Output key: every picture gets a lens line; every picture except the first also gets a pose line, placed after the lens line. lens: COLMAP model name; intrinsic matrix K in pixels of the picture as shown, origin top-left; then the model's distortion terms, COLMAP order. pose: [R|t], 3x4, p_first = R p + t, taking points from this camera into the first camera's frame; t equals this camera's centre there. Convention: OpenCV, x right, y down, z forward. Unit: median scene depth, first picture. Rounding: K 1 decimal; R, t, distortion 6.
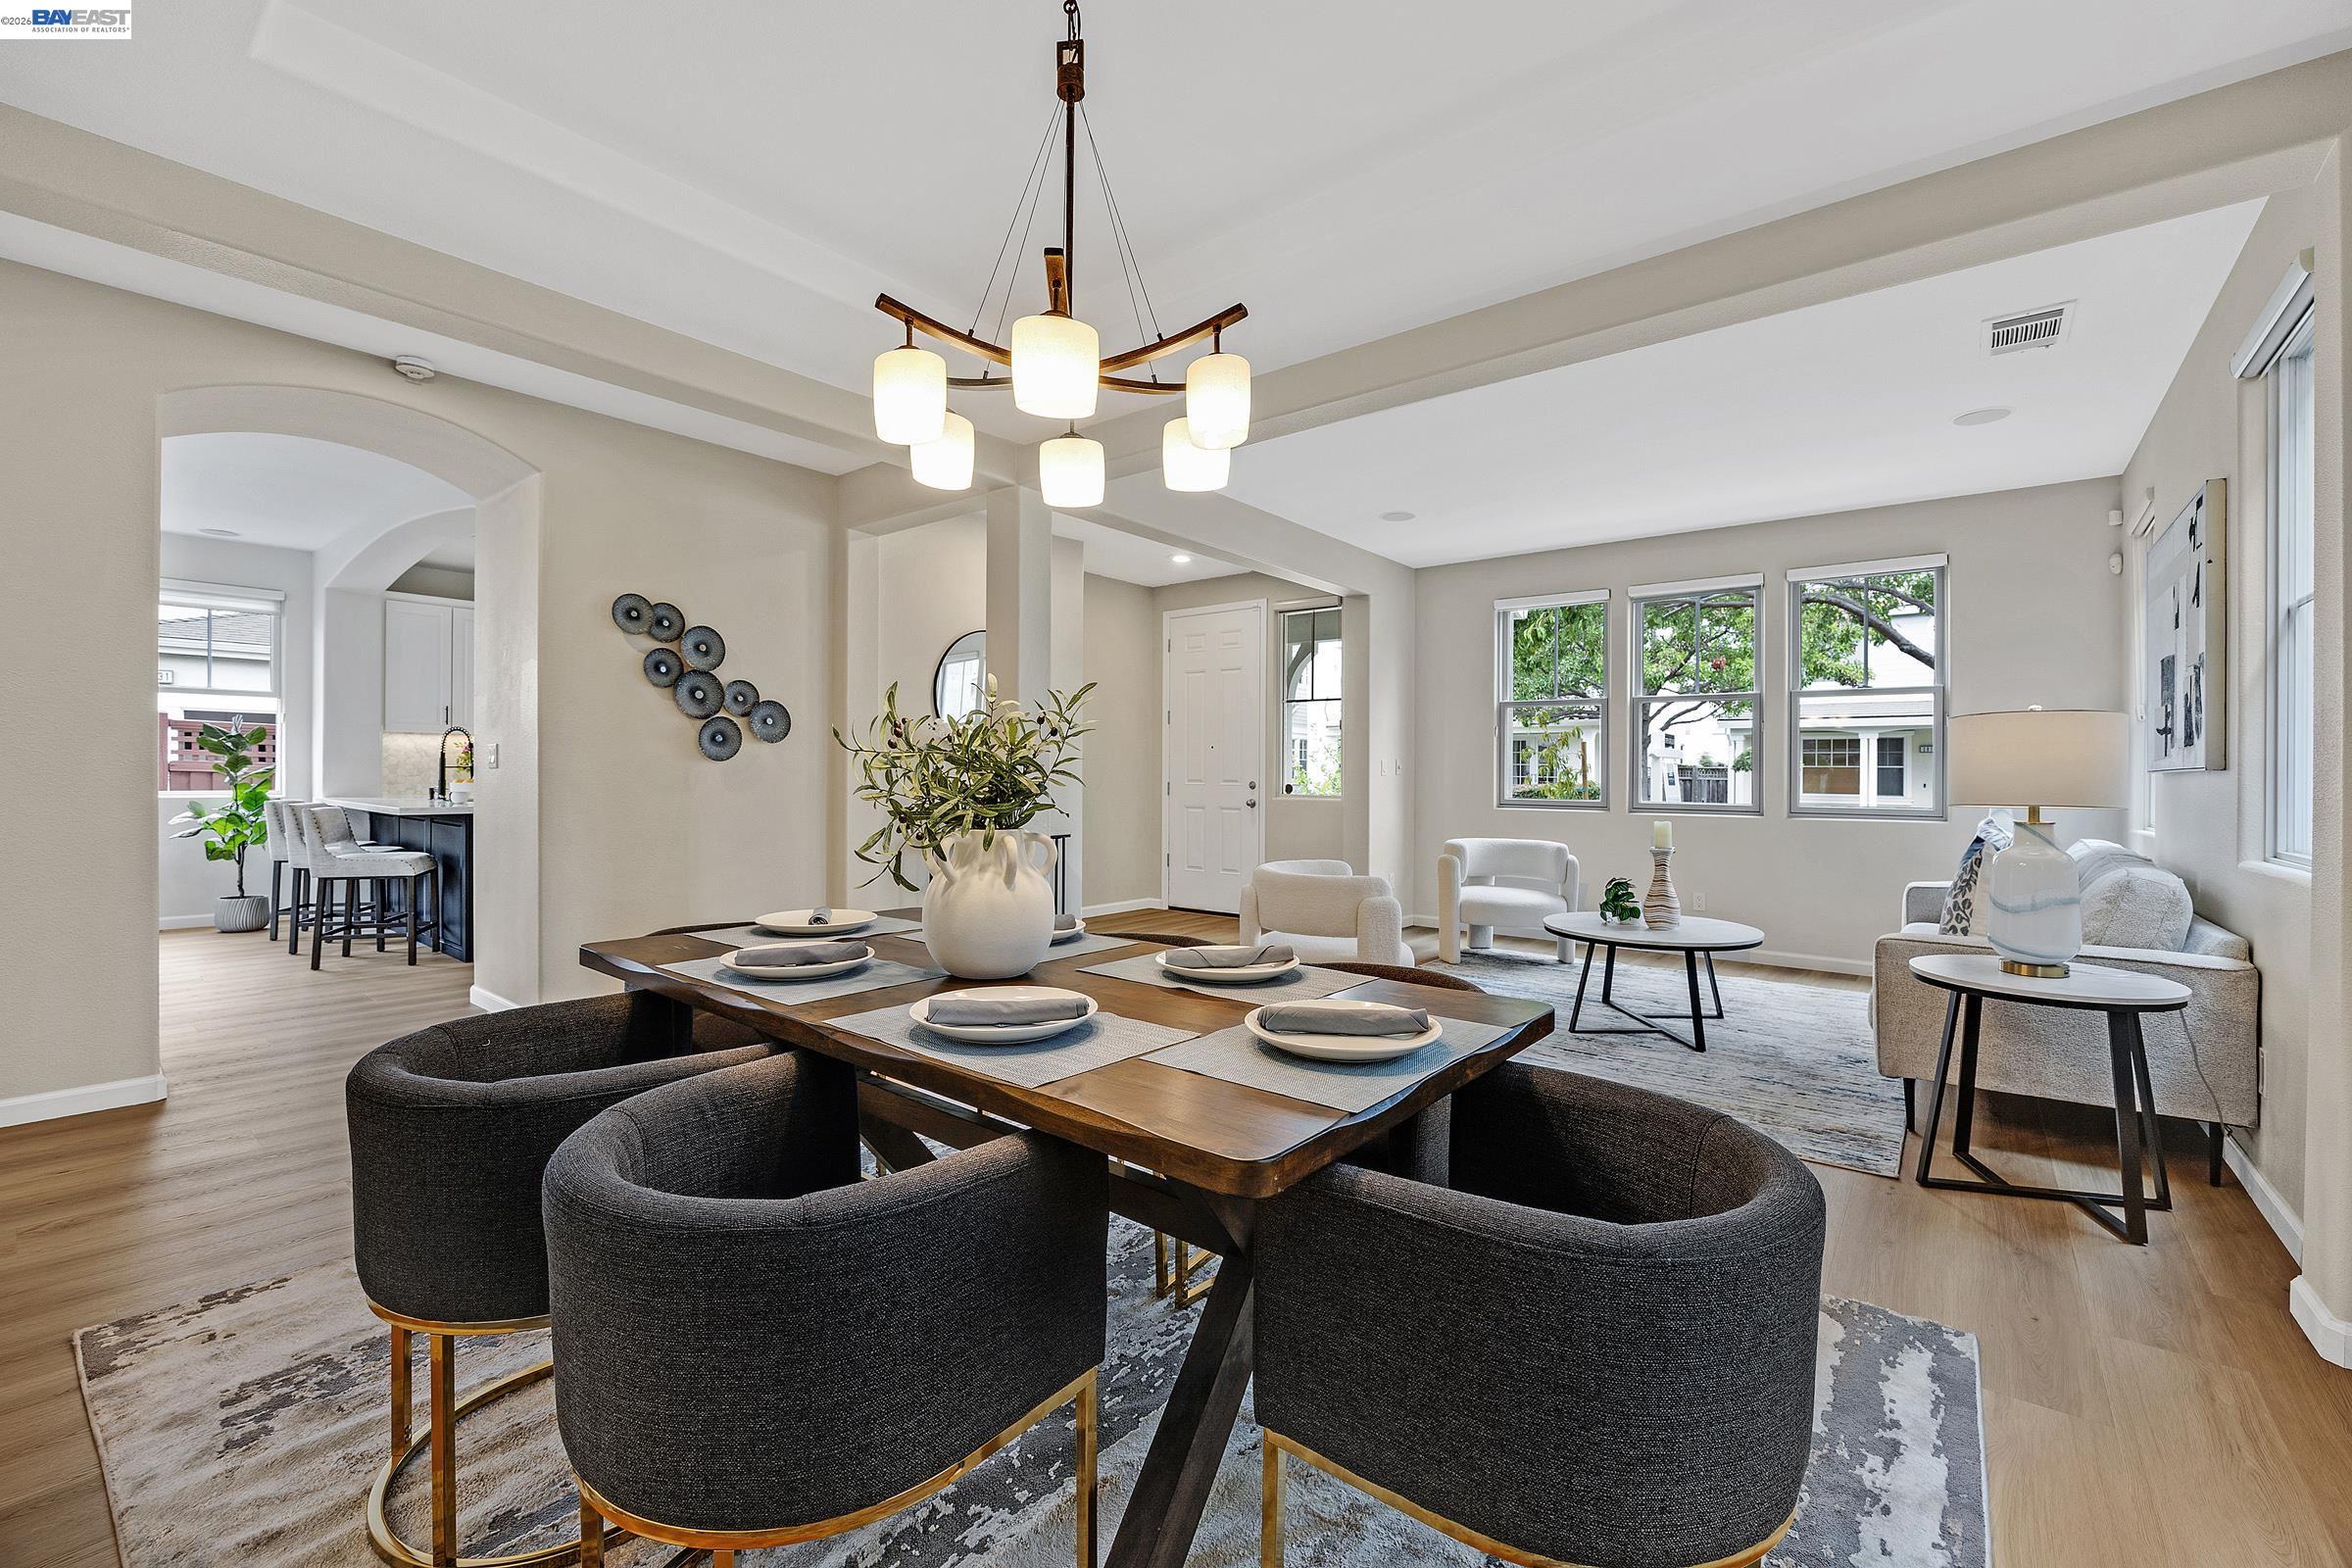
lens RADIAL K [[987.2, 0, 1176.0], [0, 987.2, 784.0], [0, 0, 1]] dist [-0.002189, -0.000272]
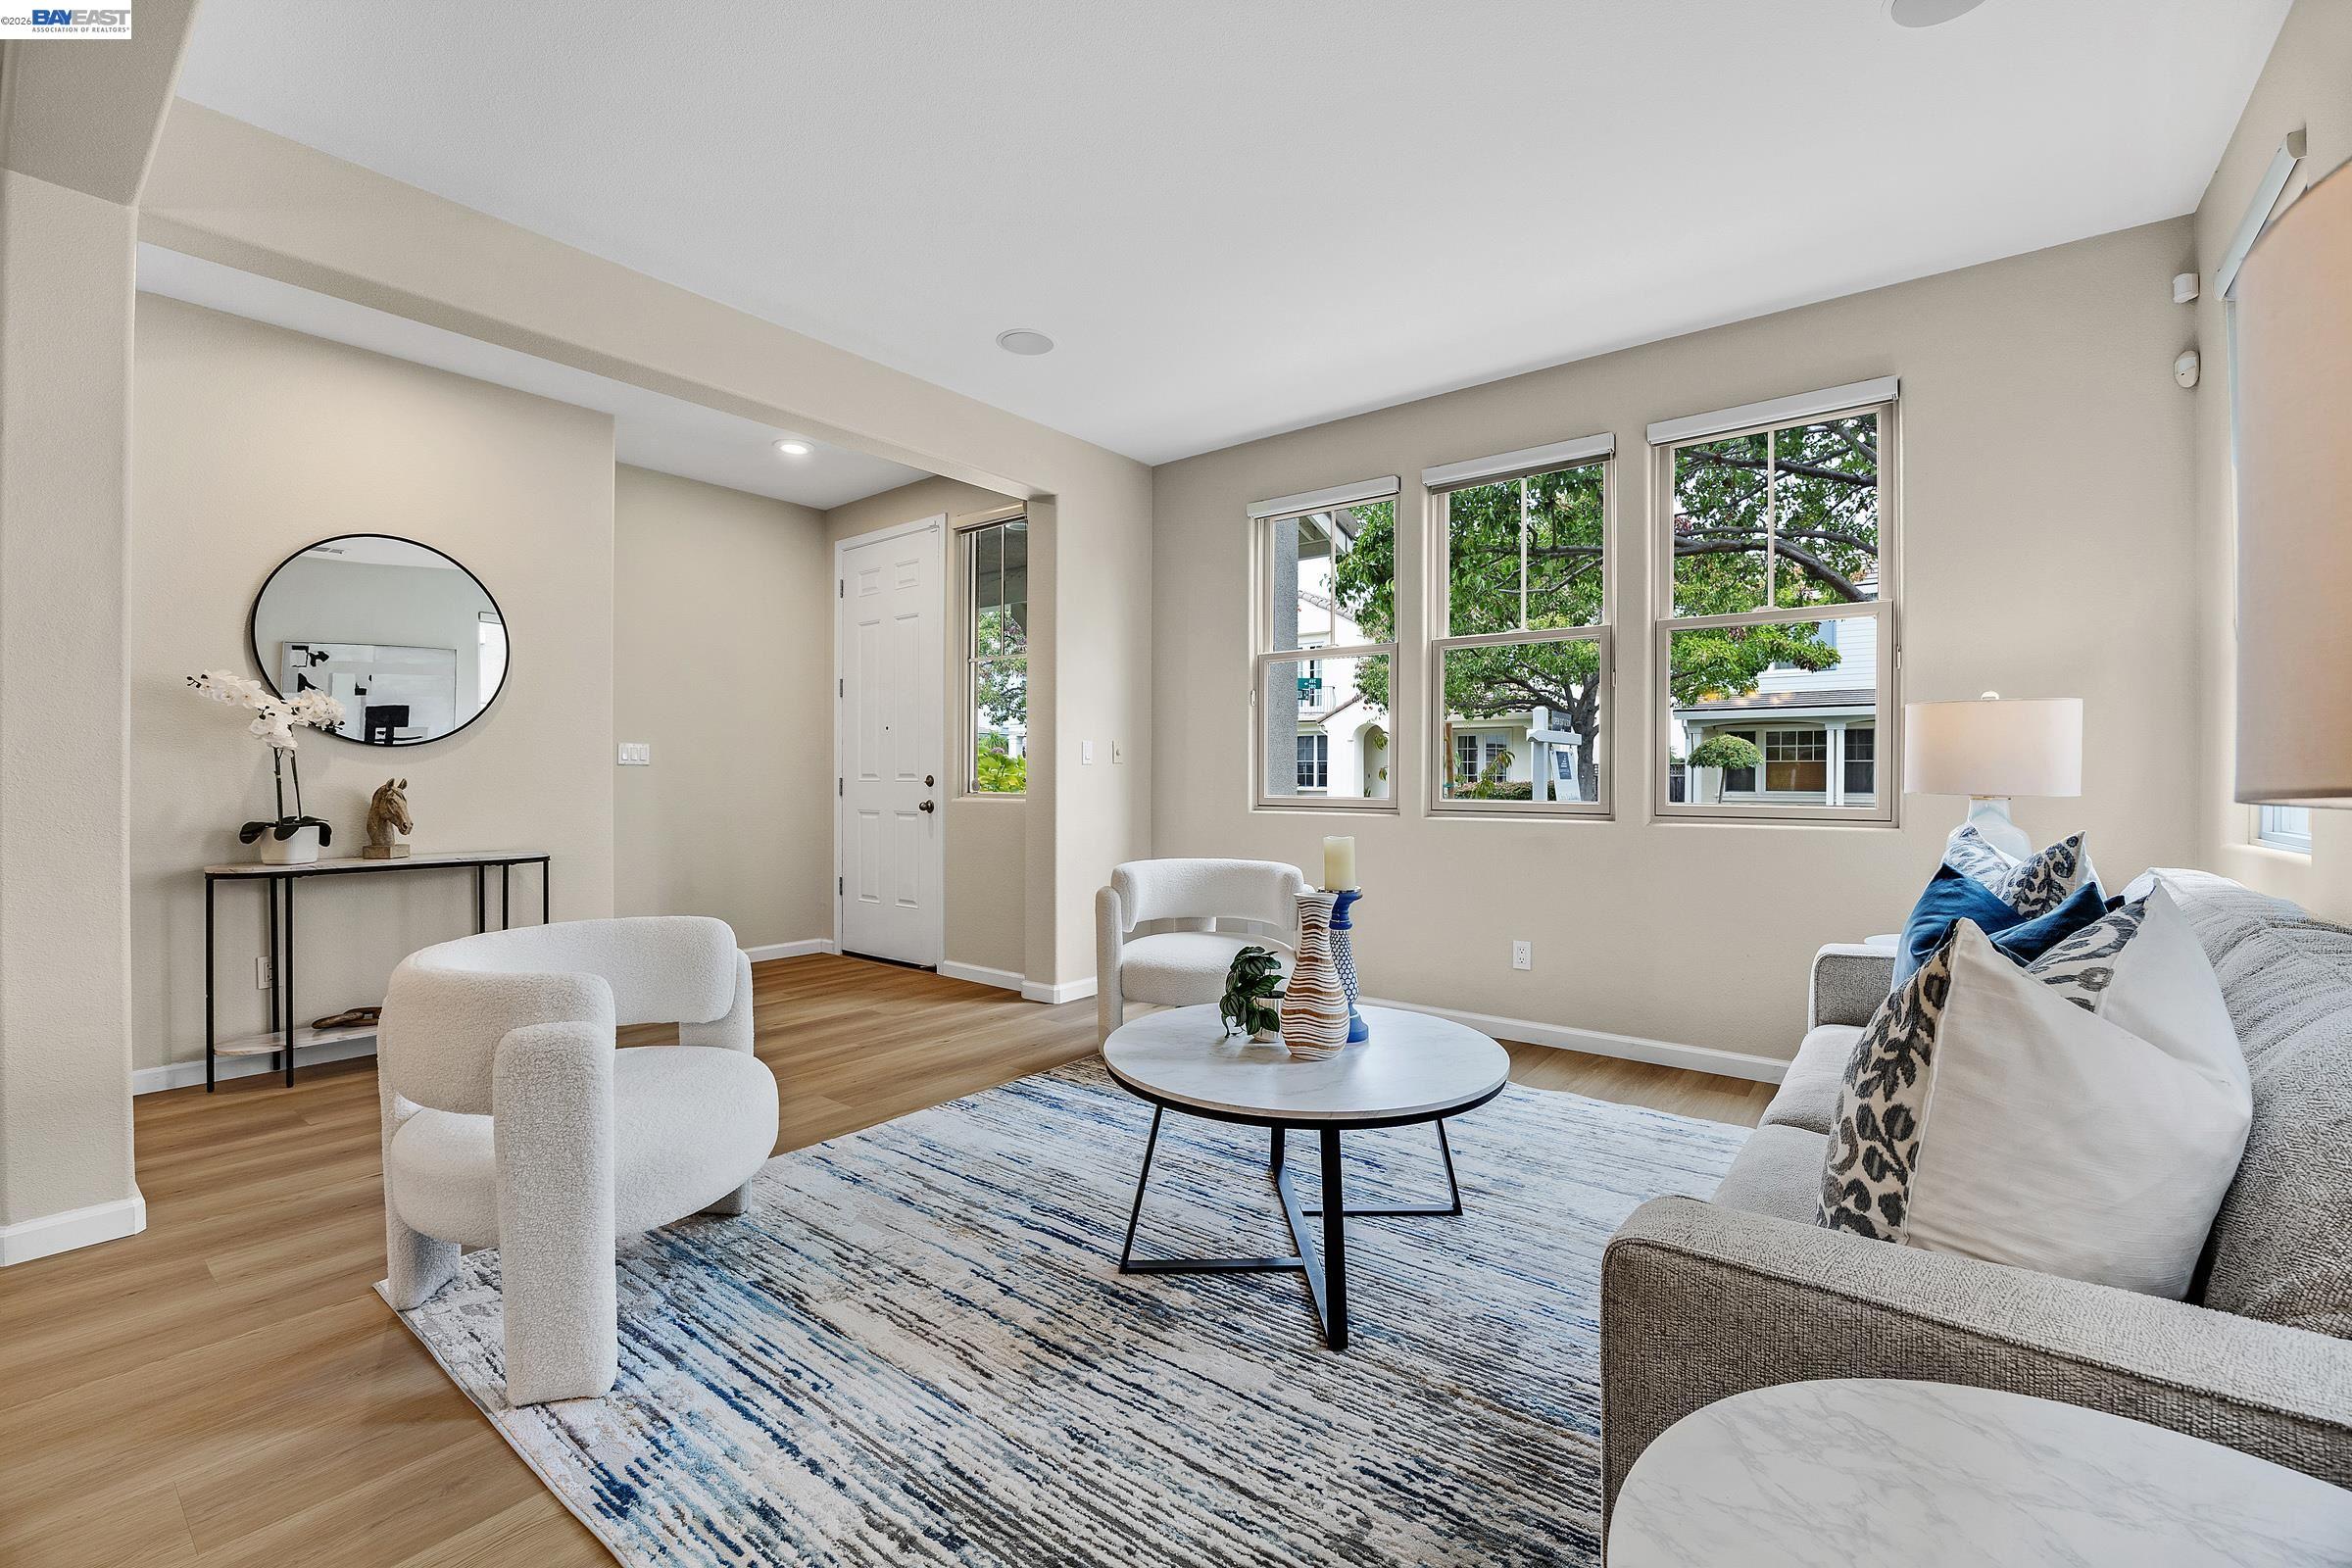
lens RADIAL K [[1009.9, 0, 1159.1], [0, 1009.9, 792.6], [0, 0, 1]] dist [-0.012411, 0.000713]
pose [[0.999897, -0.006228, 0.012960, 0.250388], [0.006141, 0.999958, 0.006757, 0.006663], [-0.013002, -0.006676, 0.999893, 0.304597]]
